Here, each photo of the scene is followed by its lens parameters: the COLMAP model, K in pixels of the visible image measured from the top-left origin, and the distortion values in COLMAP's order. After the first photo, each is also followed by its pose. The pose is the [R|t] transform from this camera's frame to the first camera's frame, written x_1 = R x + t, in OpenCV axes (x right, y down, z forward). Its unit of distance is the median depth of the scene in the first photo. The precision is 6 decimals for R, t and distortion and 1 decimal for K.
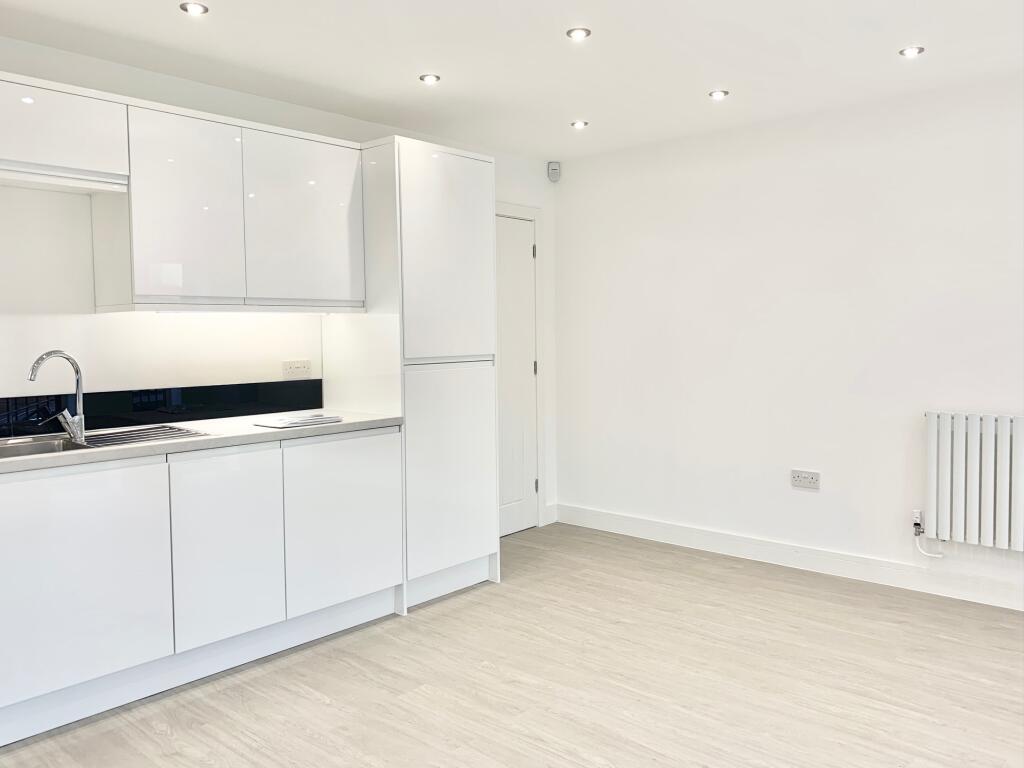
lens RADIAL K [[793.4, 0, 523.2], [0, 793.4, 384.2], [0, 0, 1]] dist [0.012239, -0.000116]
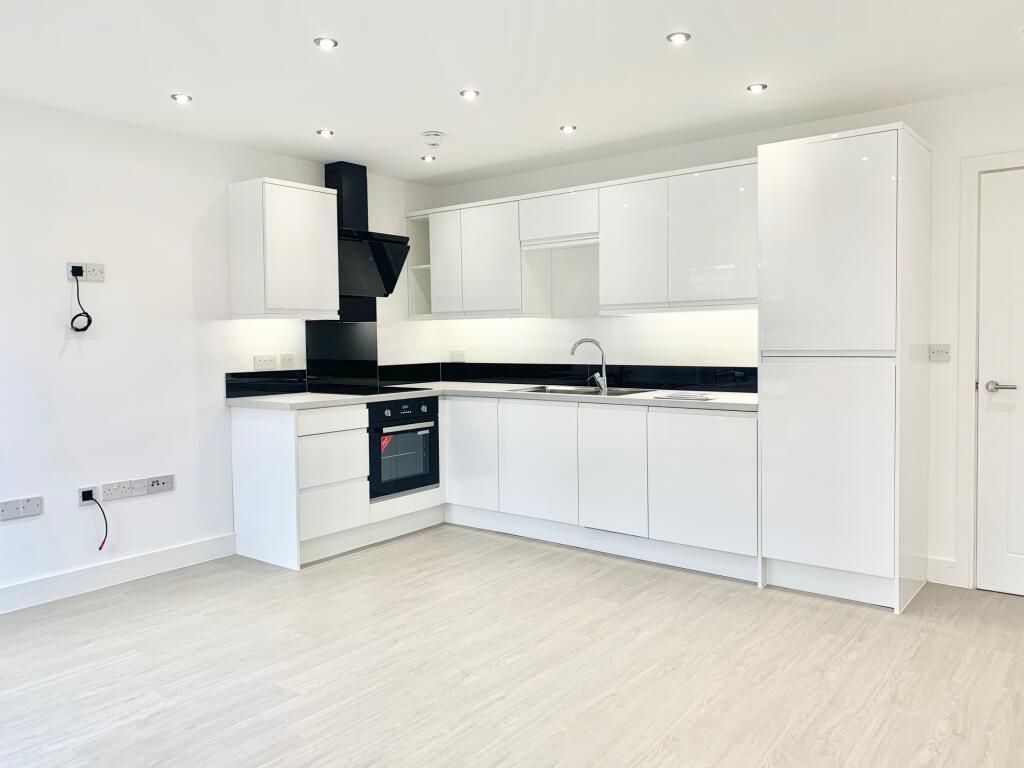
lens RADIAL K [[793.4, 0, 513.3], [0, 793.4, 381.9], [0, 0, 1]] dist [0.012239, -0.000116]
pose [[0.055260, 0.073494, -0.995764, 1.035105], [-0.047003, 0.996373, 0.070930, -0.057697], [0.997365, 0.042884, 0.058514, 0.682269]]
